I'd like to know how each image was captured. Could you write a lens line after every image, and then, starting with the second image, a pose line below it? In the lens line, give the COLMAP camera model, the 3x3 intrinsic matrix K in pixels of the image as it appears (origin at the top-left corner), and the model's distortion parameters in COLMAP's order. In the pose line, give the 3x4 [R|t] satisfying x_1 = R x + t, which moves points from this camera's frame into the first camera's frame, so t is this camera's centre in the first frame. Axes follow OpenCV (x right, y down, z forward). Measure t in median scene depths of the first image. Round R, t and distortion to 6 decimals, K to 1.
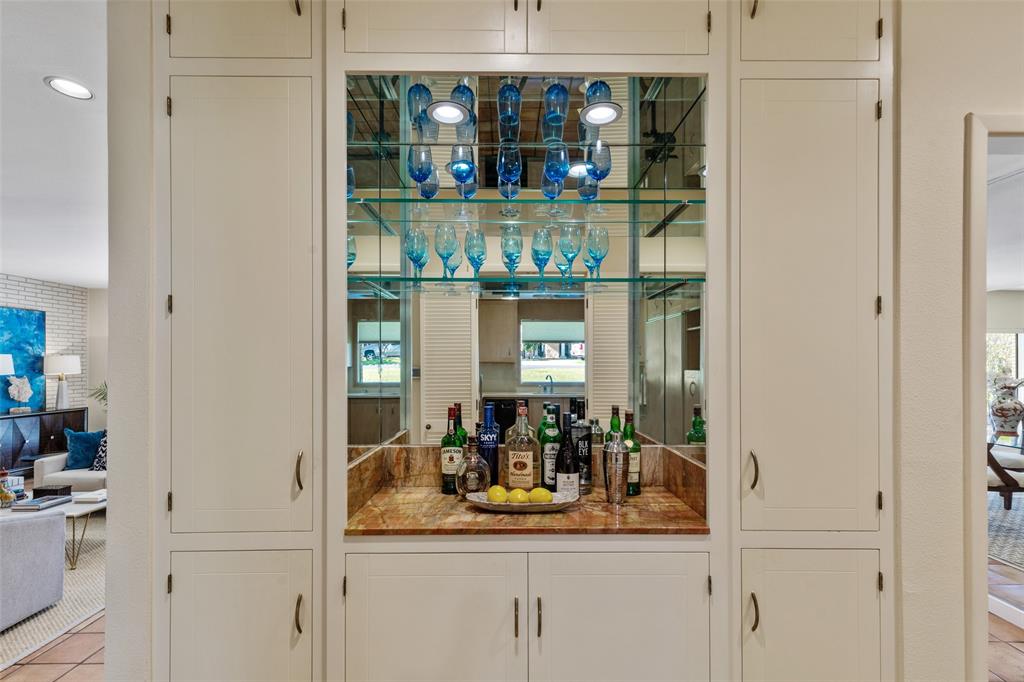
lens RADIAL K [[460.8, 0, 518.7], [0, 460.8, 355.8], [0, 0, 1]] dist [0.001242, 0.000046]
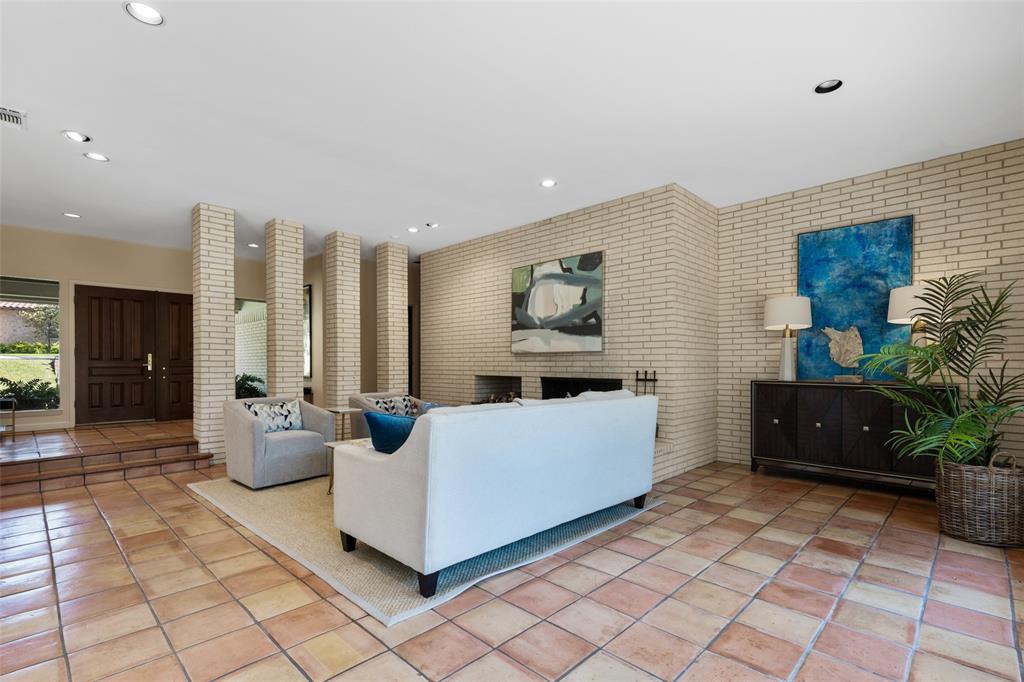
lens RADIAL K [[469.0, 0, 514.9], [0, 469.0, 368.4], [0, 0, 1]] dist [0.005889, 0.000064]
pose [[-0.706433, 0.011574, -0.707686, -0.272703], [0.013288, 0.999907, 0.003088, 0.095023], [0.707655, -0.007222, -0.706521, 1.147665]]
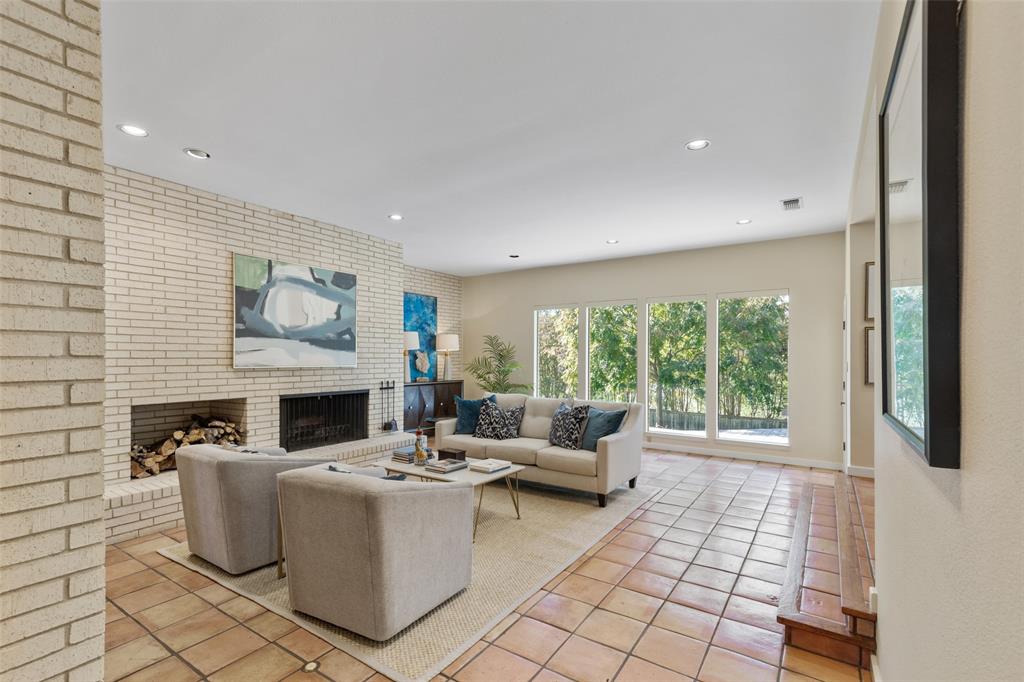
lens RADIAL K [[460.8, 0, 518.7], [0, 460.8, 355.8], [0, 0, 1]] dist [0.001242, 0.000046]
pose [[0.823616, 0.007807, -0.567094, -0.201300], [-0.000650, 0.999918, 0.012821, 0.041319], [0.567148, -0.010191, 0.823553, 0.161066]]
